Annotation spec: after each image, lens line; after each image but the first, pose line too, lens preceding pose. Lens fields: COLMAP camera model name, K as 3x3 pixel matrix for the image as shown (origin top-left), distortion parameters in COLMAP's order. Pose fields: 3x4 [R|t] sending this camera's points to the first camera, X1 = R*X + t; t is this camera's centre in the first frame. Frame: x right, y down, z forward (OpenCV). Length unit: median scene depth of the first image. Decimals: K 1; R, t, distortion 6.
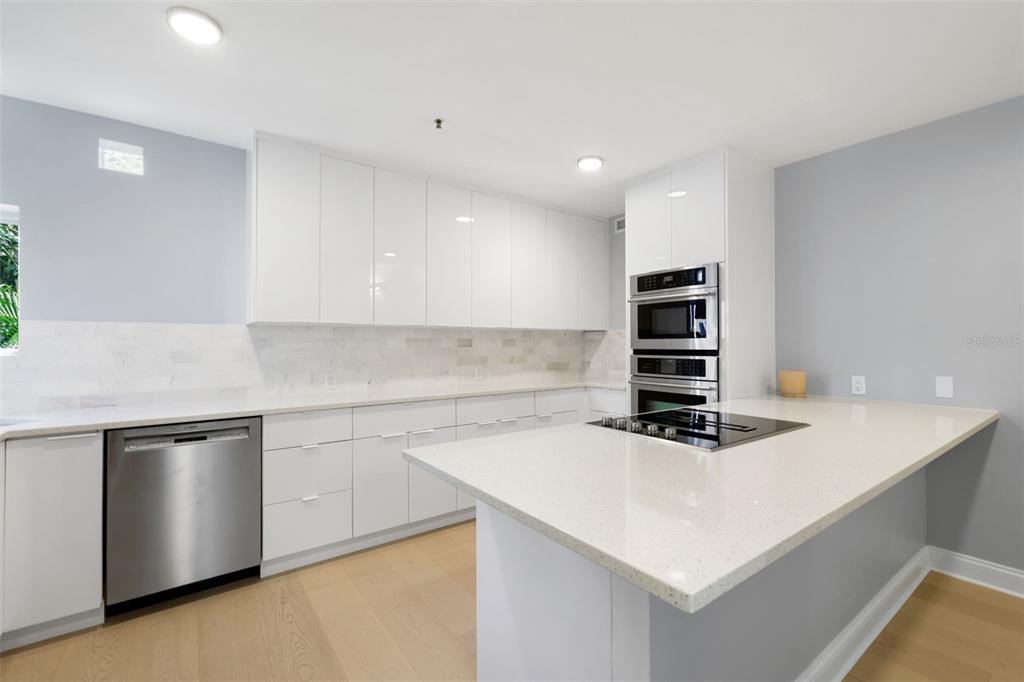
lens RADIAL K [[446.8, 0, 517.9], [0, 446.8, 340.0], [0, 0, 1]] dist [0.016189, 0.000070]
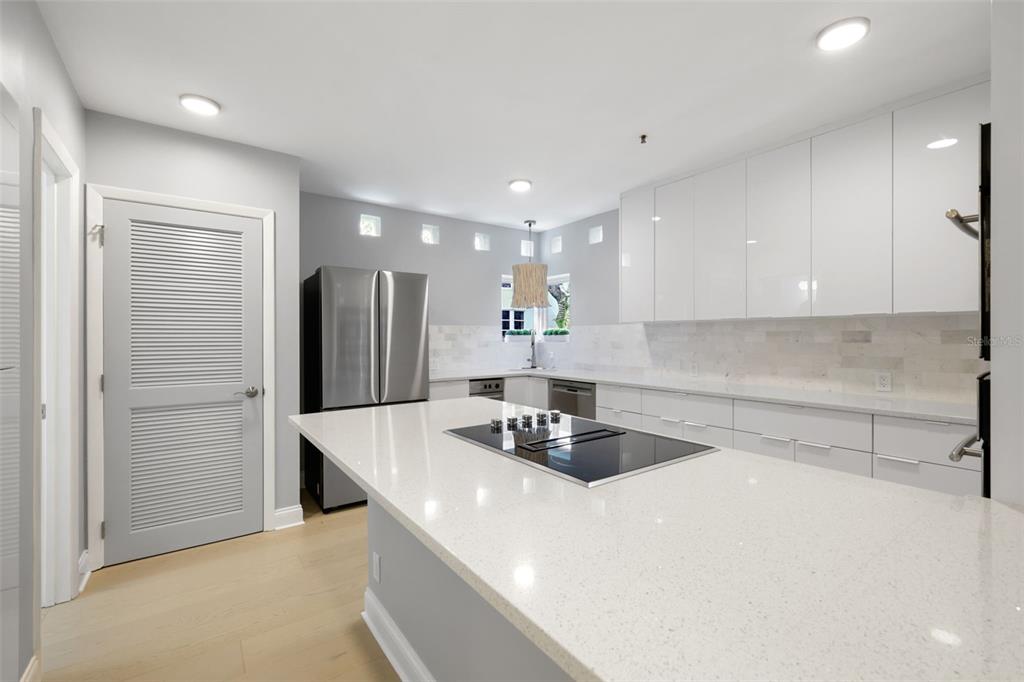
lens RADIAL K [[446.8, 0, 515.7], [0, 446.8, 338.9], [0, 0, 1]] dist [0.016189, 0.000070]
pose [[-0.018819, 0.006051, -0.999805, 0.715598], [0.008187, 0.999949, 0.005898, 0.001401], [0.999789, -0.008074, -0.018868, 0.541368]]
